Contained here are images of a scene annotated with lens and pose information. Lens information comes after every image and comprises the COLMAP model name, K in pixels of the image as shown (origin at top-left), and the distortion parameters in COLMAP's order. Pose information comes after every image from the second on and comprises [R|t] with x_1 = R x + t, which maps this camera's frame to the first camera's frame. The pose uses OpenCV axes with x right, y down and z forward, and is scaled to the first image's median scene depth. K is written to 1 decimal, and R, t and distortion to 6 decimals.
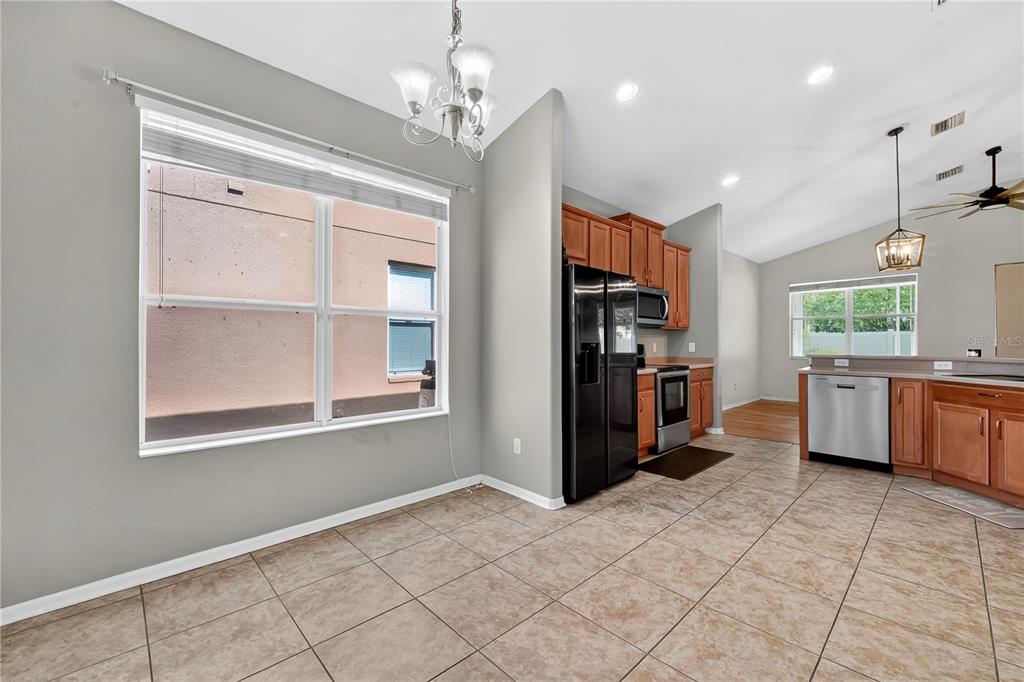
lens RADIAL K [[420.7, 0, 508.8], [0, 420.7, 342.3], [0, 0, 1]] dist [-0.000293, -0.000137]
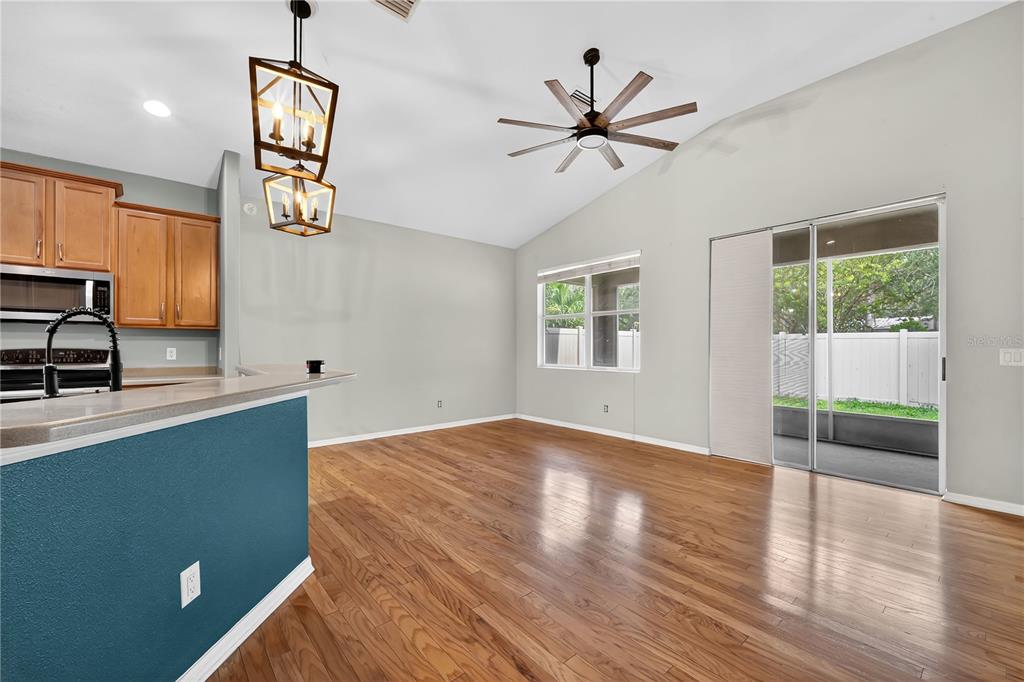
lens RADIAL K [[428.4, 0, 512.9], [0, 428.4, 350.7], [0, 0, 1]] dist [0.001452, -0.000085]
pose [[0.999112, 0.000942, -0.042128, 1.180471], [-0.000541, 0.999955, 0.009513, -0.000418], [0.042135, -0.009482, 0.999067, 0.353870]]
